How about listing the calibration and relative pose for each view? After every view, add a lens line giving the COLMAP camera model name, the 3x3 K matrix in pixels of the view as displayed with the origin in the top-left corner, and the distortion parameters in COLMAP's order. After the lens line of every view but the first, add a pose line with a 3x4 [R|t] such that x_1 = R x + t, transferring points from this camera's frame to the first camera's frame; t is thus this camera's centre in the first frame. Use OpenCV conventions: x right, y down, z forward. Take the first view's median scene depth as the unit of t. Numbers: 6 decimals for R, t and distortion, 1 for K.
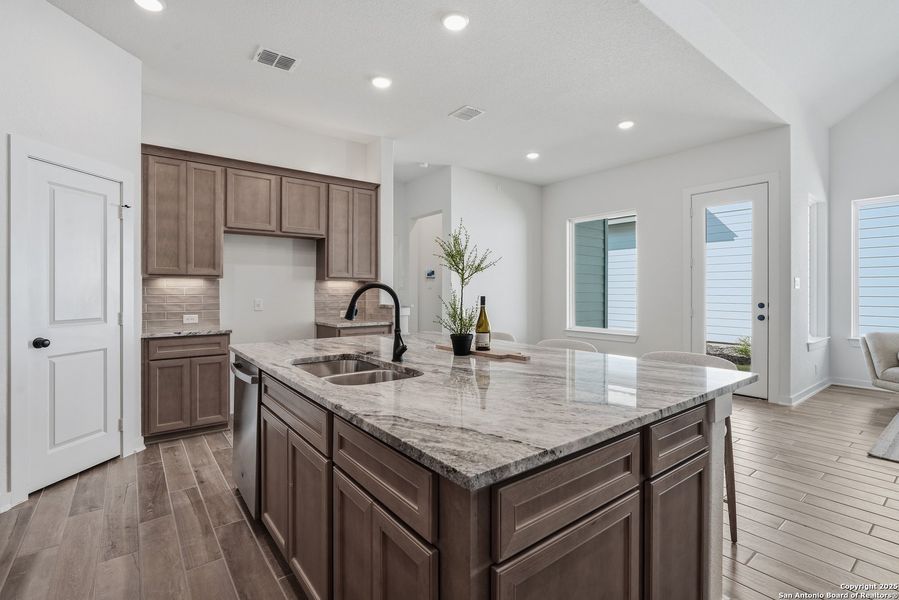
lens RADIAL K [[420.1, 0, 450.3], [0, 420.1, 291.3], [0, 0, 1]] dist [-0.001288, 0.000183]
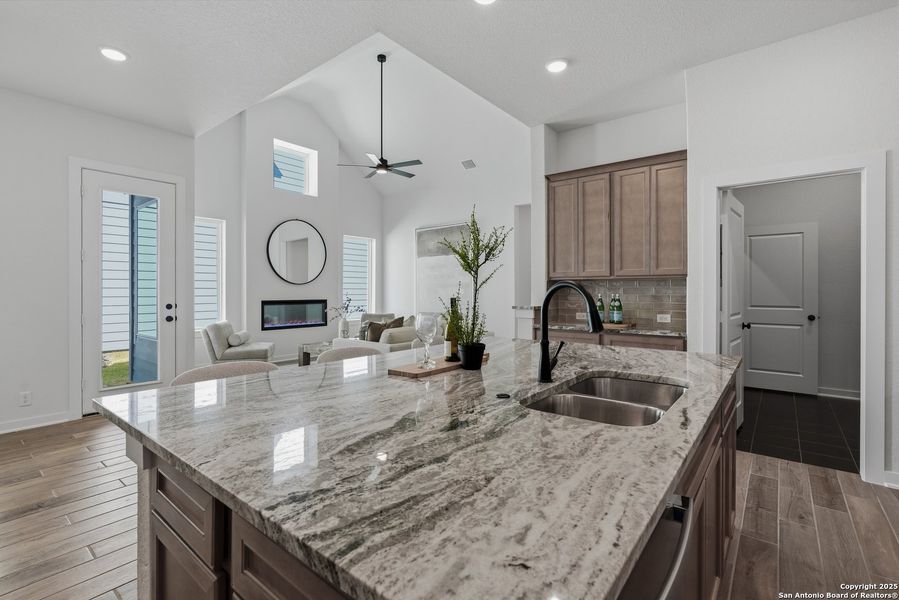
lens RADIAL K [[420.1, 0, 450.3], [0, 420.1, 291.3], [0, 0, 1]] dist [-0.001288, 0.000183]
pose [[-0.232235, -0.000772, 0.972659, -0.521384], [0.003255, 0.999993, 0.001570, -0.003718], [-0.972654, 0.003530, -0.232231, 0.829941]]
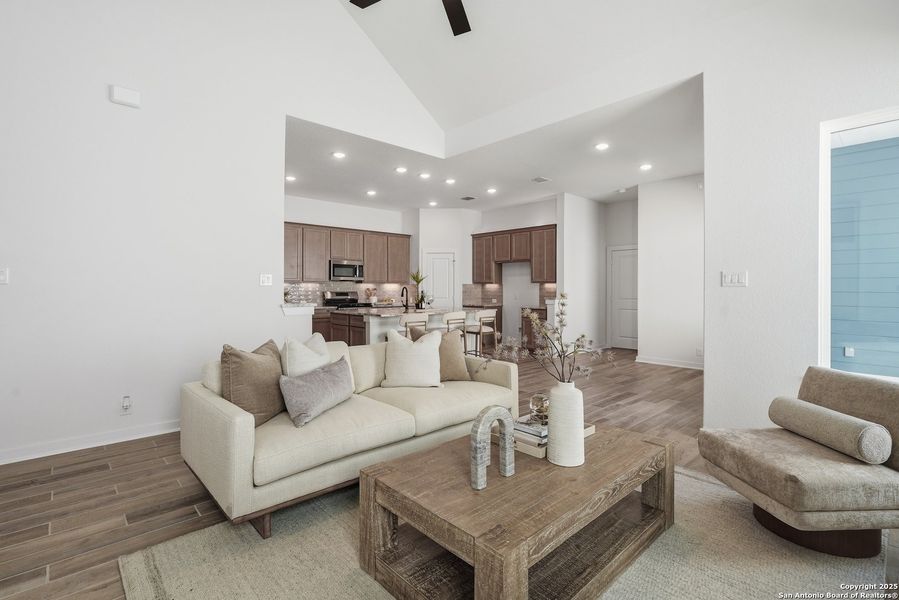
lens RADIAL K [[420.1, 0, 450.3], [0, 420.1, 291.3], [0, 0, 1]] dist [-0.001288, 0.000183]
pose [[0.092457, 0.003937, -0.995709, 2.067447], [-0.002528, 0.999990, 0.003720, 0.003946], [0.995713, 0.002173, 0.092466, 0.640412]]
